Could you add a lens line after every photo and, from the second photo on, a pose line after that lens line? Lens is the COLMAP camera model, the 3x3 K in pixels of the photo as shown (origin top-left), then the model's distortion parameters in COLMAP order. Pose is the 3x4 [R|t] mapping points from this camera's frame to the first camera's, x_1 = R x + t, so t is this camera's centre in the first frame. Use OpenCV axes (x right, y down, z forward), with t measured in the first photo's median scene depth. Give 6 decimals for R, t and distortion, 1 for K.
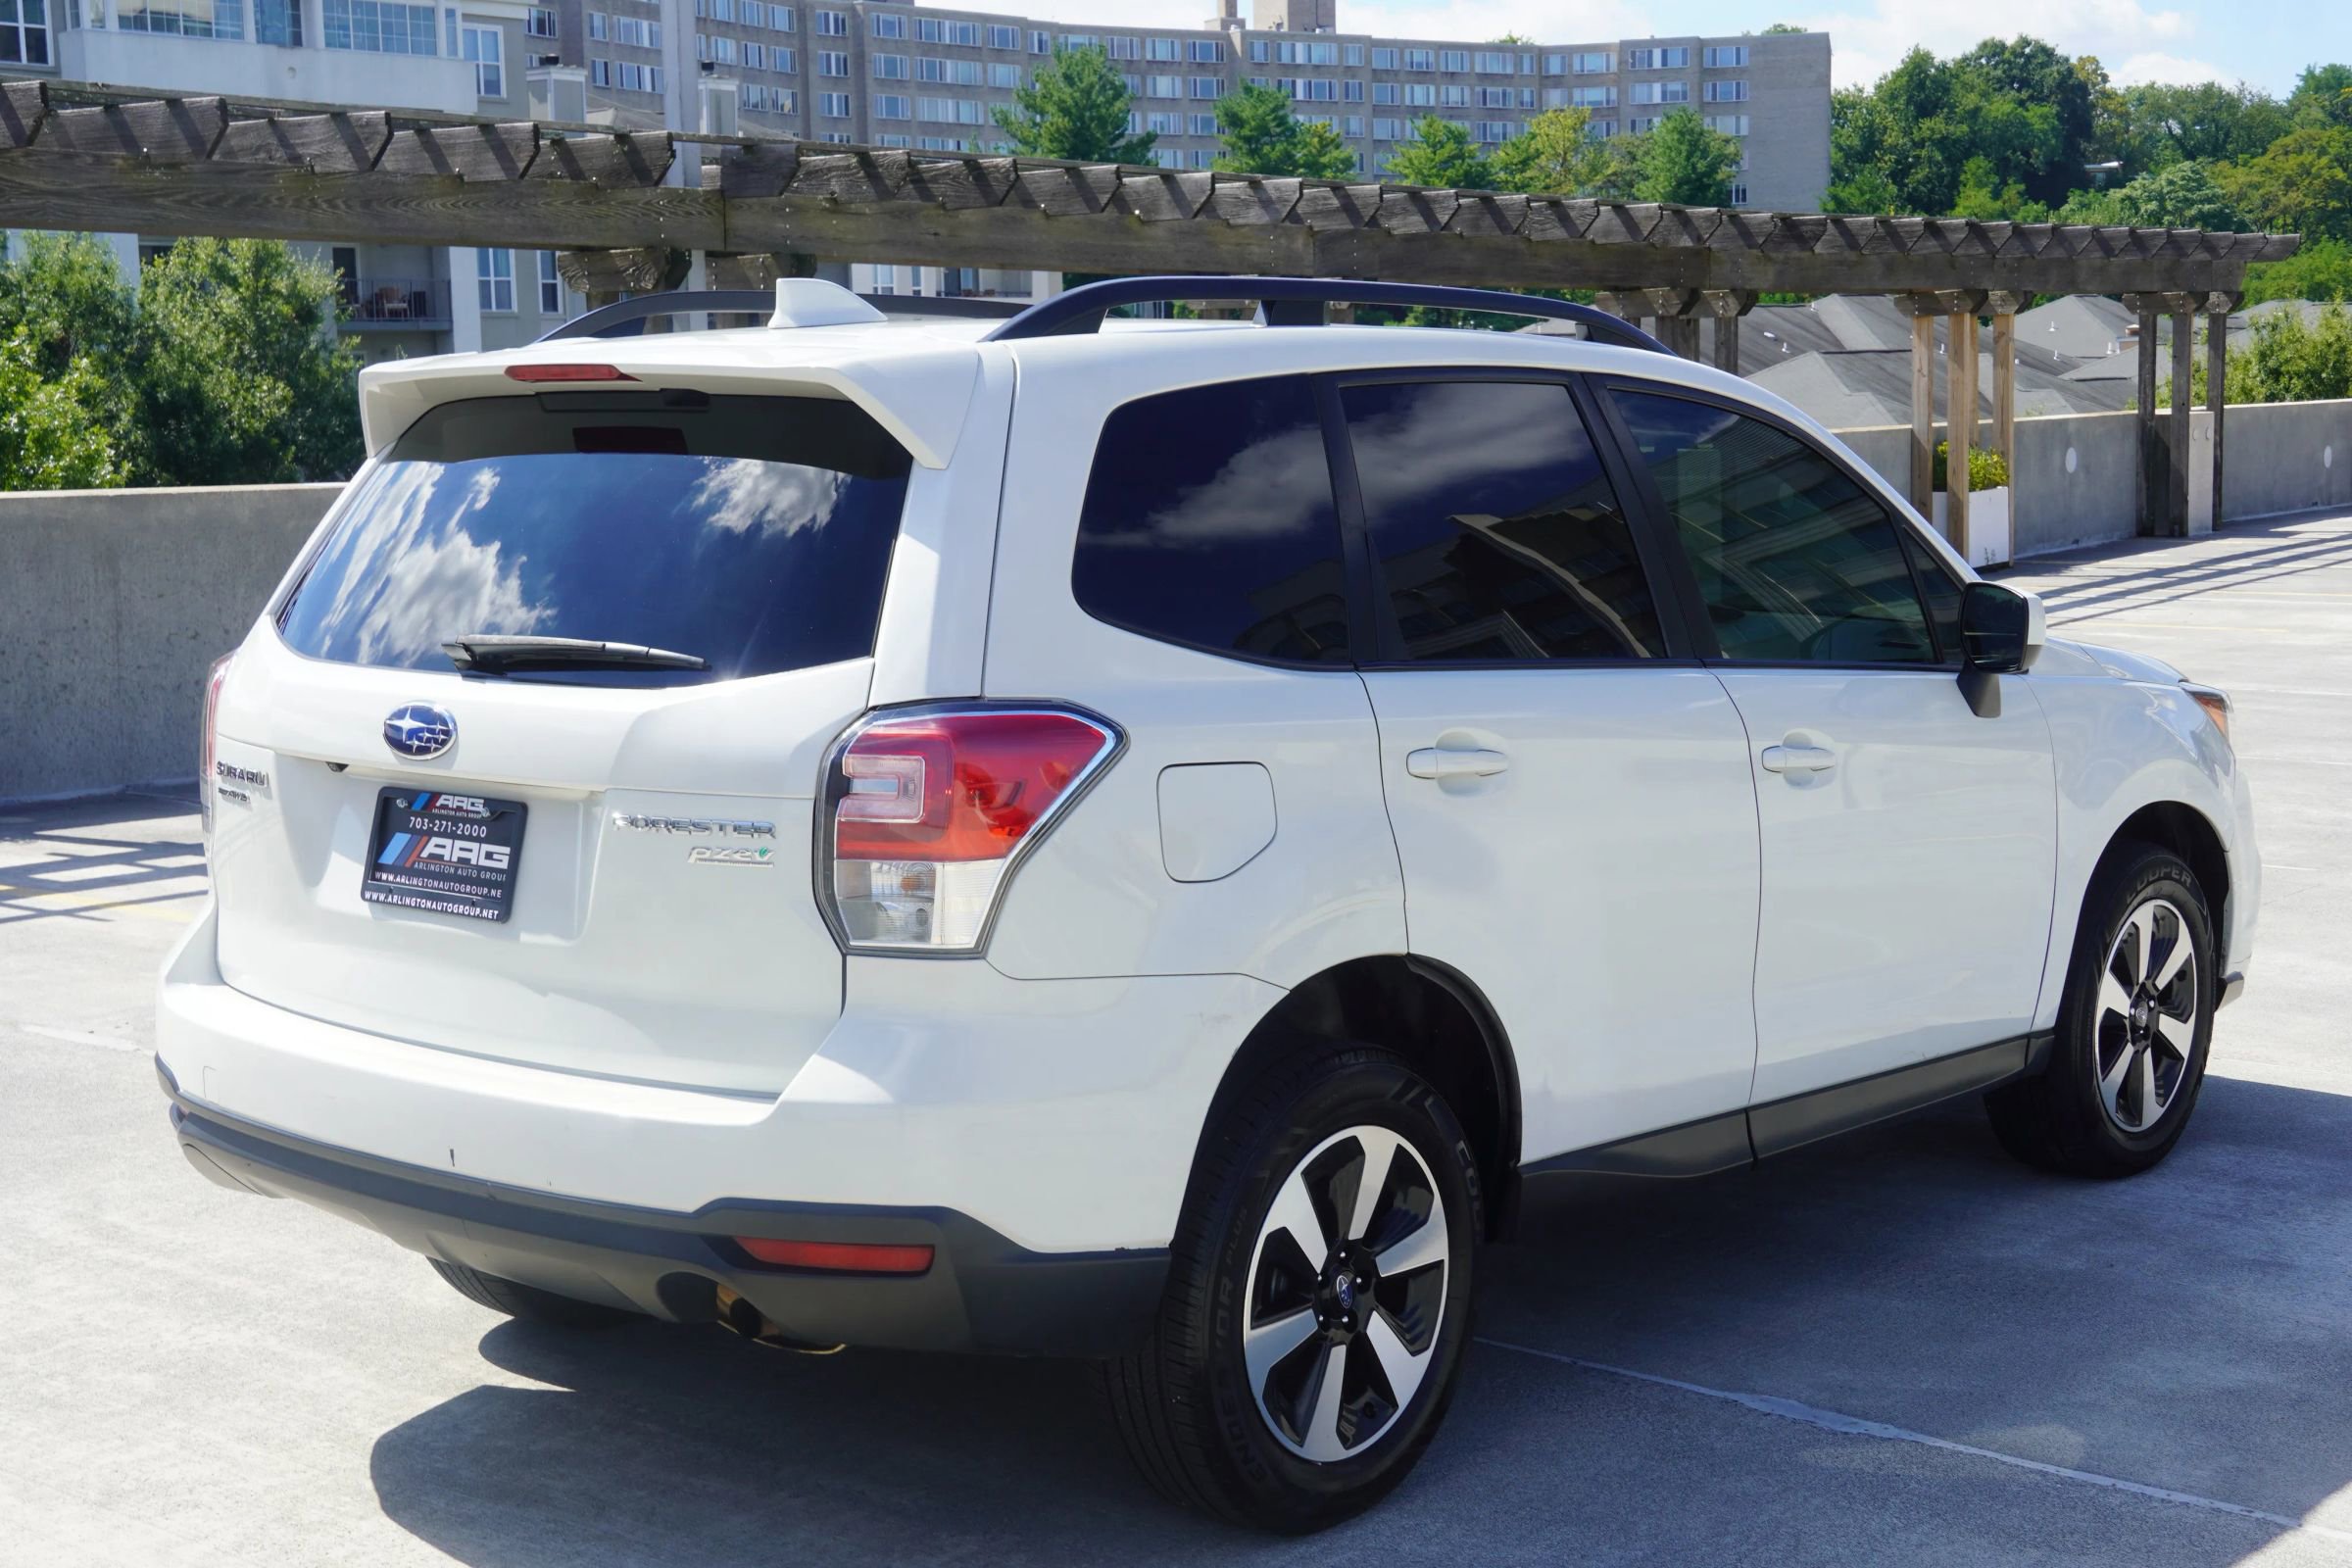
lens RADIAL K [[3194.0, 0, 1176.0], [0, 3194.0, 784.0], [0, 0, 1]] dist [0.050445, 0.008100]
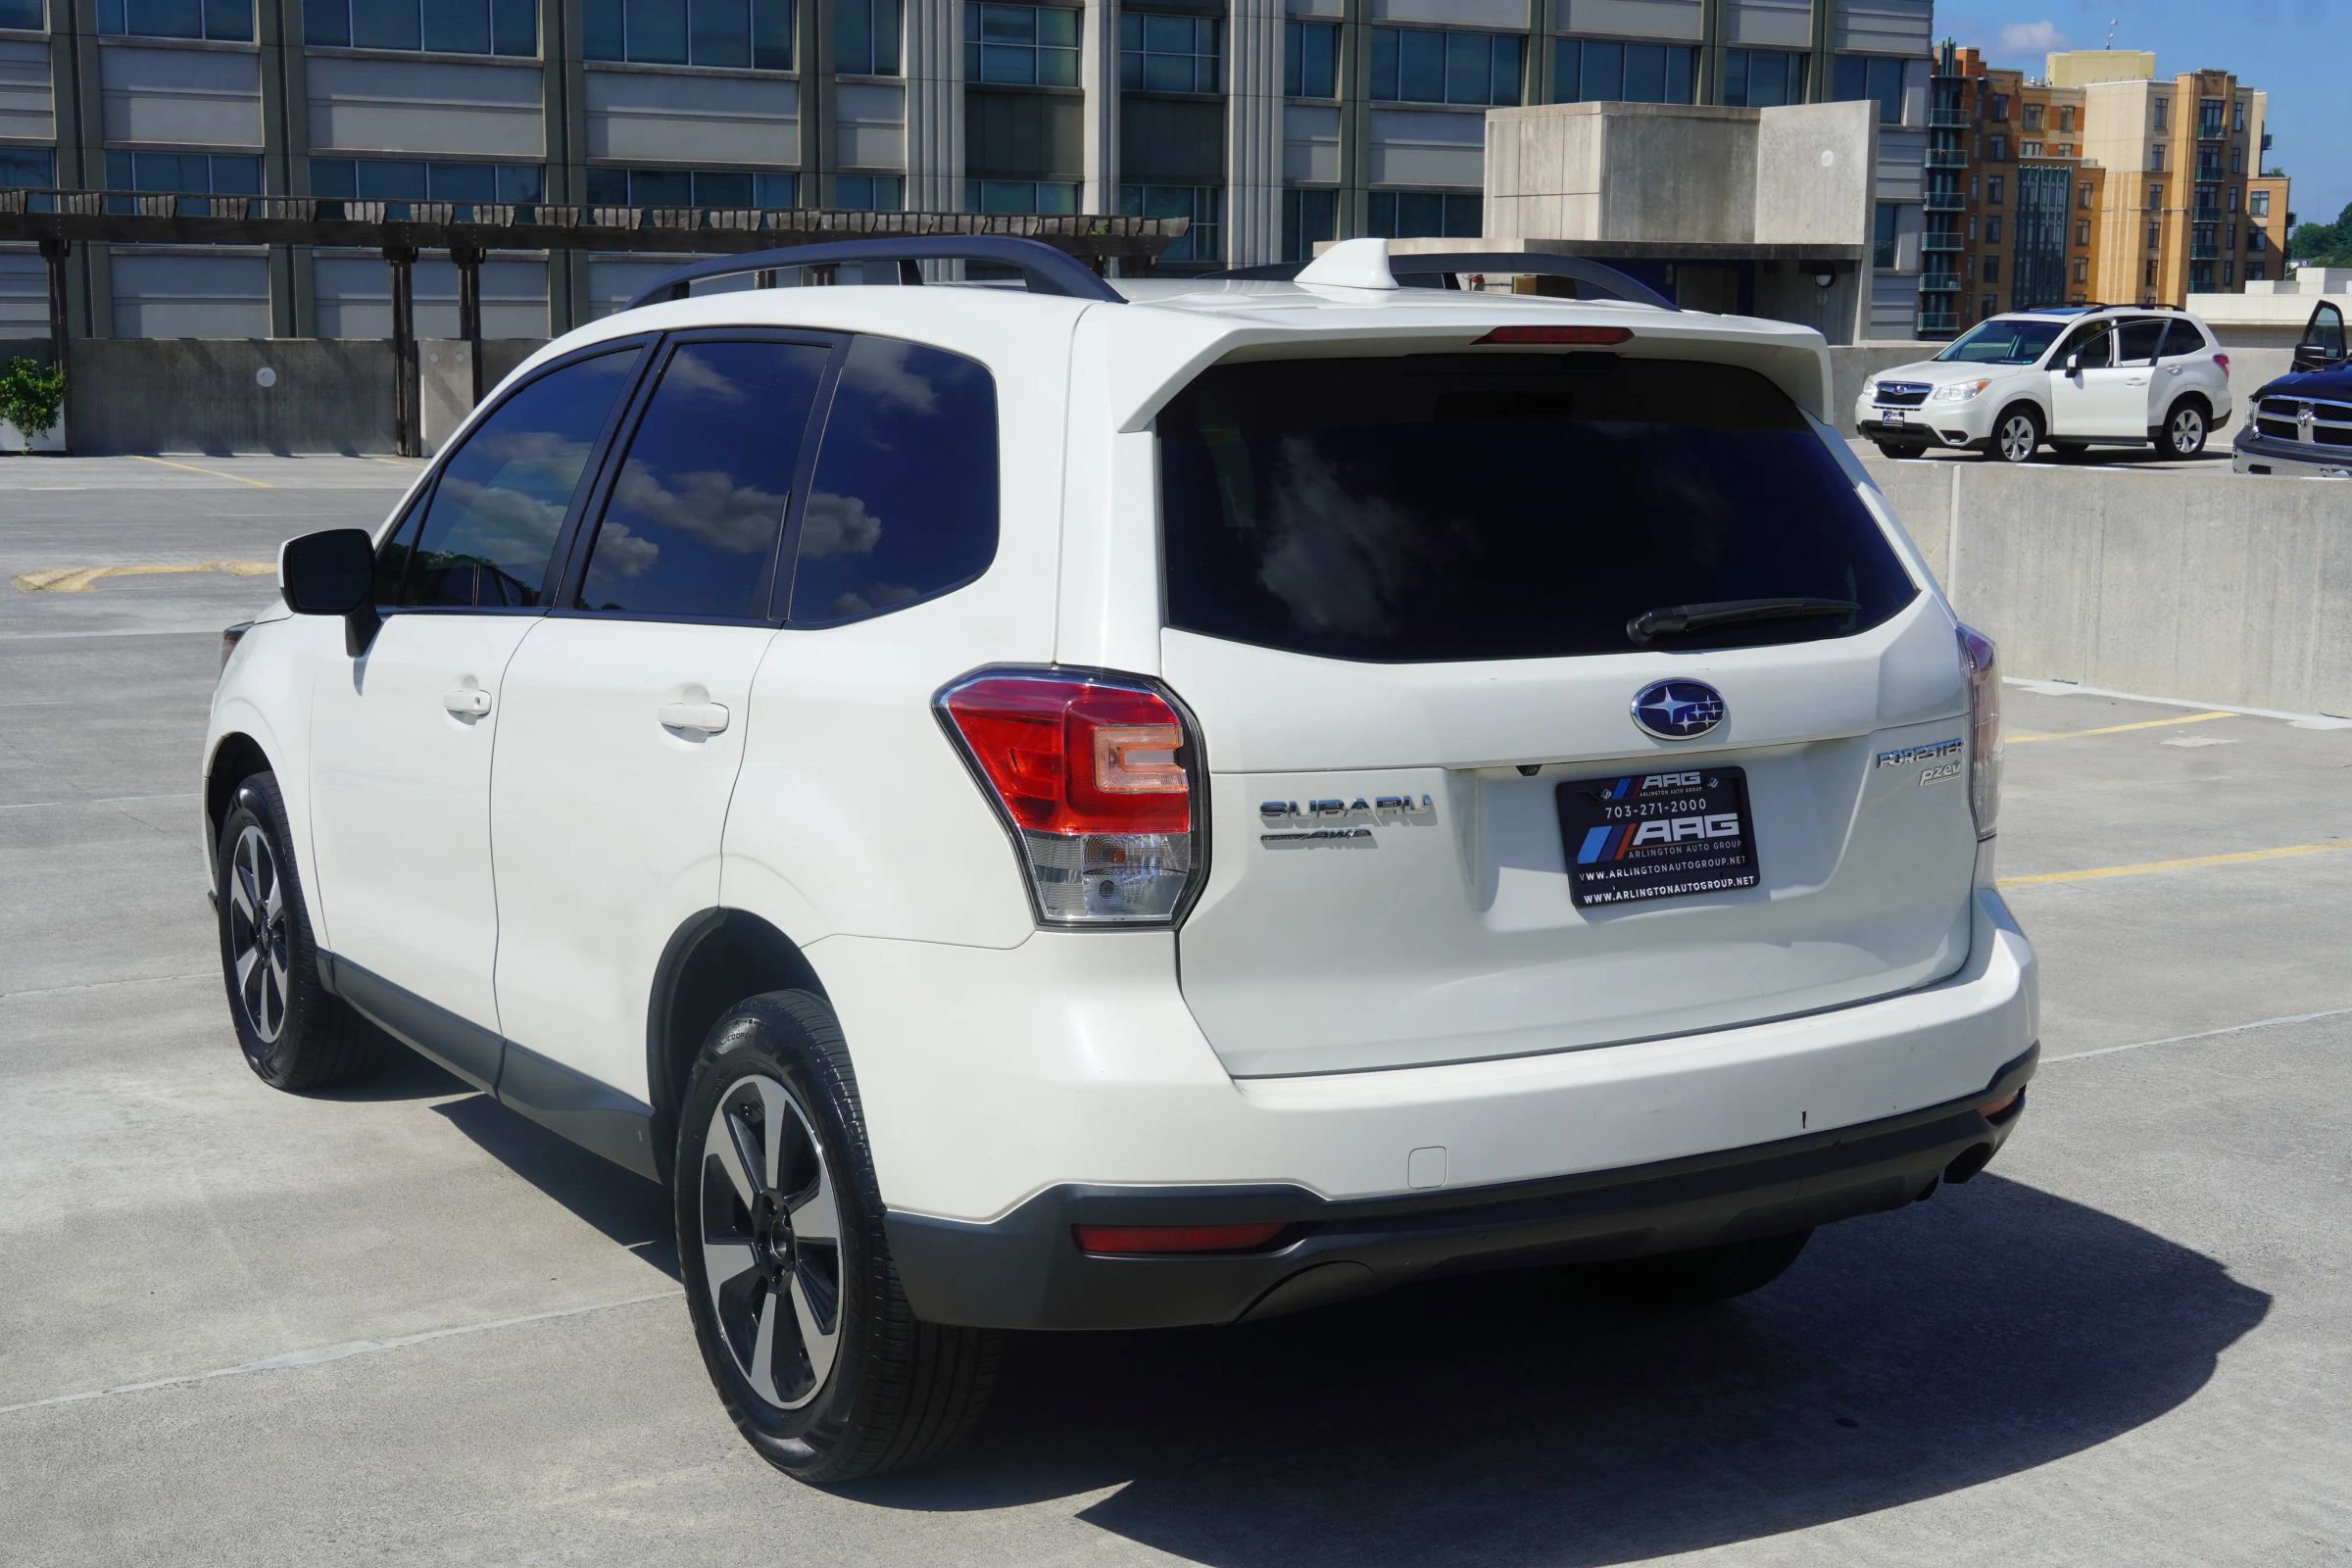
lens RADIAL K [[2966.5, 0, 1176.0], [0, 2966.5, 784.0], [0, 0, 1]] dist [0.020802, 0.034339]
pose [[0.317460, -0.131454, 0.939116, -0.796613], [0.105744, 0.989076, 0.102702, -0.072266], [-0.942357, 0.066702, 0.327892, 0.604598]]
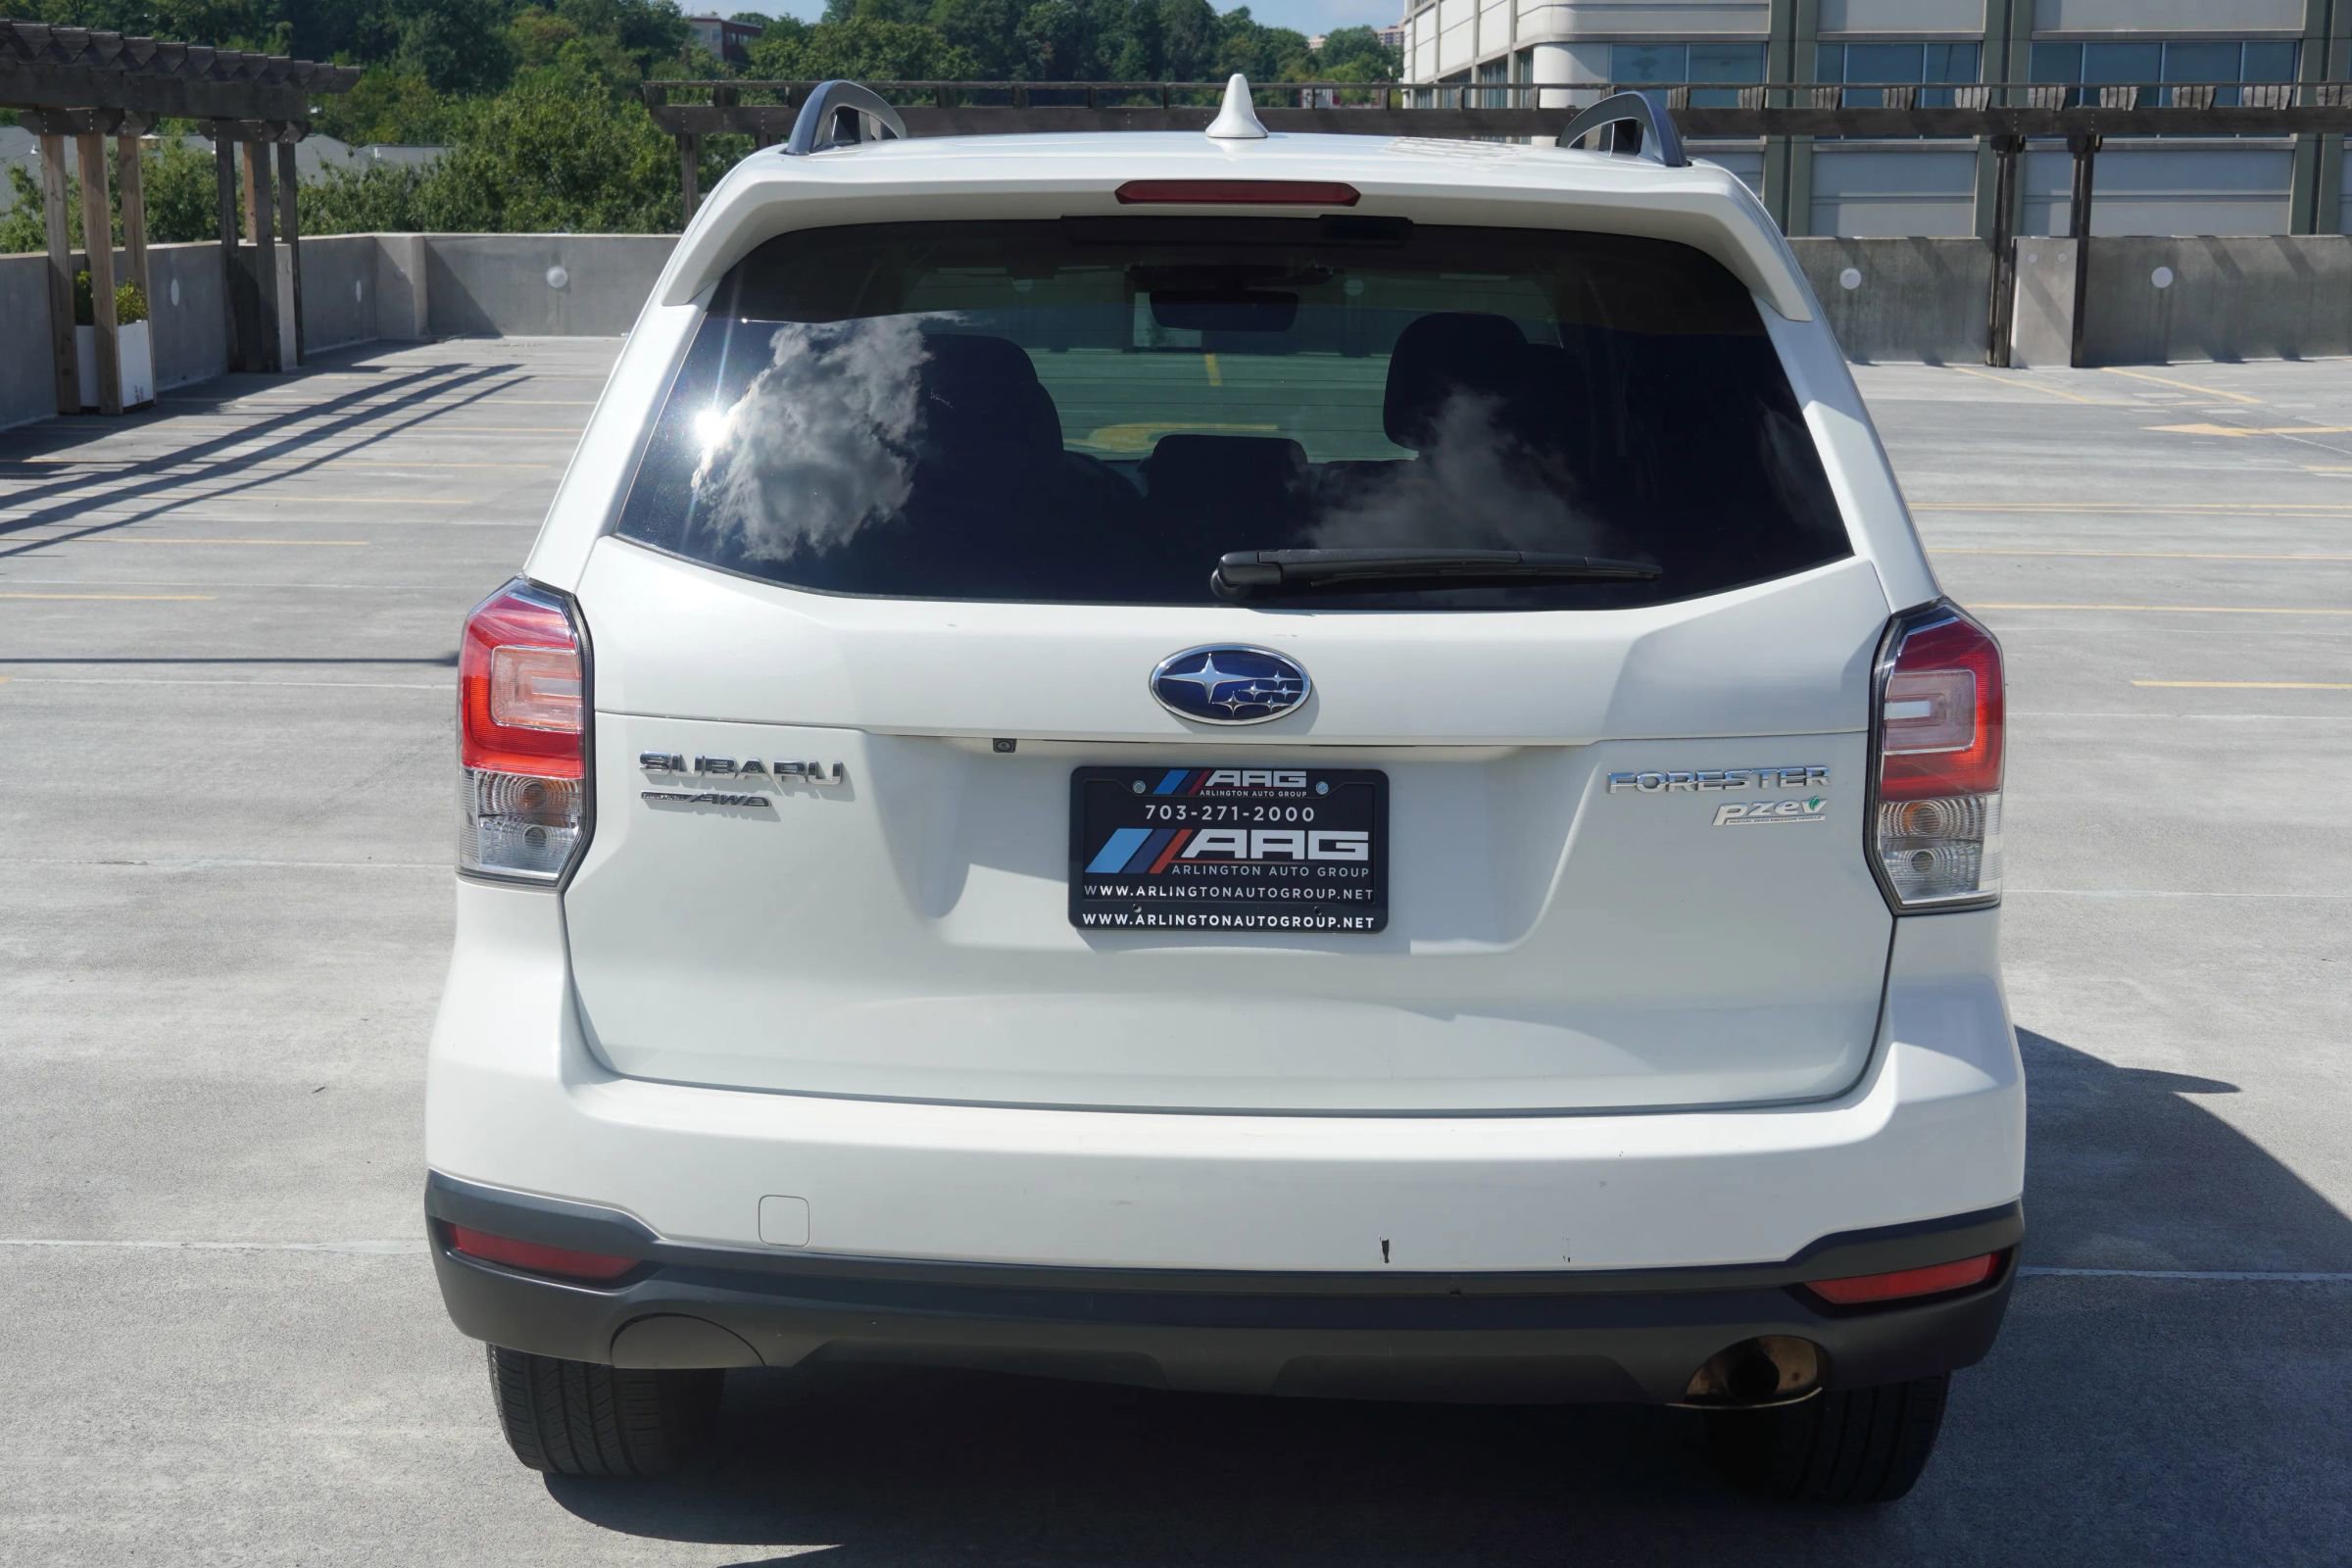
lens RADIAL K [[3194.0, 0, 1176.0], [0, 3194.0, 784.0], [0, 0, 1]] dist [0.050445, 0.008100]
pose [[0.780045, -0.093049, 0.618766, -0.495062], [0.060923, 0.995477, 0.072896, -0.034029], [-0.622750, -0.019165, 0.782186, 0.311453]]
